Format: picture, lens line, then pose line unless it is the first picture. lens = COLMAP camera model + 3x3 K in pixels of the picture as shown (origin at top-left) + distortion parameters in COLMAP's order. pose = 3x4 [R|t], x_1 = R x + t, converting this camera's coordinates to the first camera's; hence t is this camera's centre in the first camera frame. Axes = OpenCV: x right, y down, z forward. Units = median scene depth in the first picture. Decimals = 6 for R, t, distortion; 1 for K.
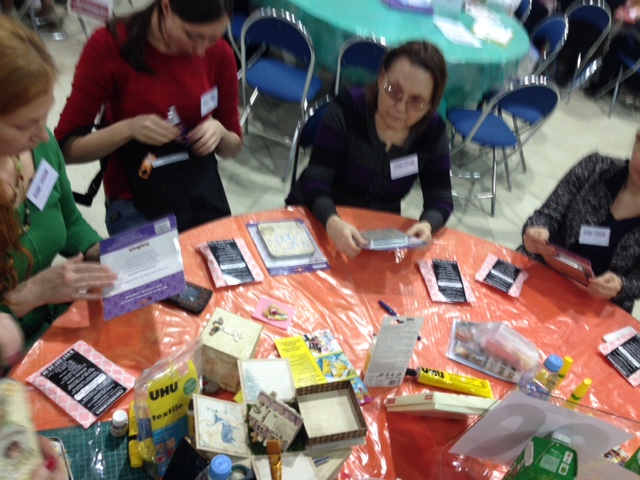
lens RADIAL K [[610.0, 0, 320.0], [0, 610.0, 240.0], [0, 0, 1]] dist [0.100166, -0.162619]
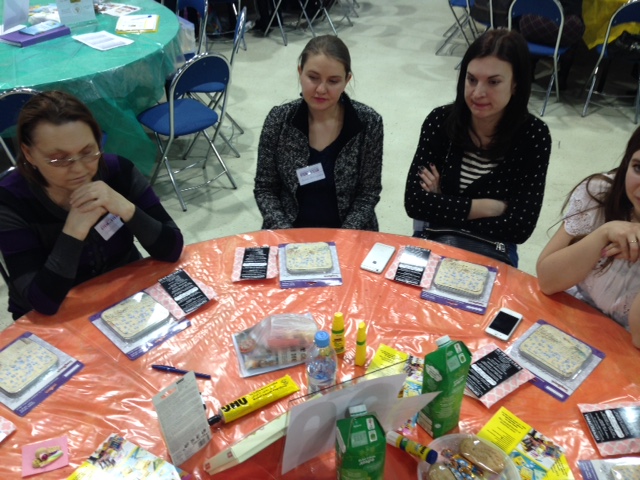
lens RADIAL K [[610.0, 0, 320.0], [0, 610.0, 240.0], [0, 0, 1]] dist [0.100166, -0.162619]
pose [[0.801162, -0.513362, 0.307570, 0.116848], [0.503688, 0.855970, 0.116680, -0.045876], [-0.323170, 0.061440, 0.944344, 0.031457]]
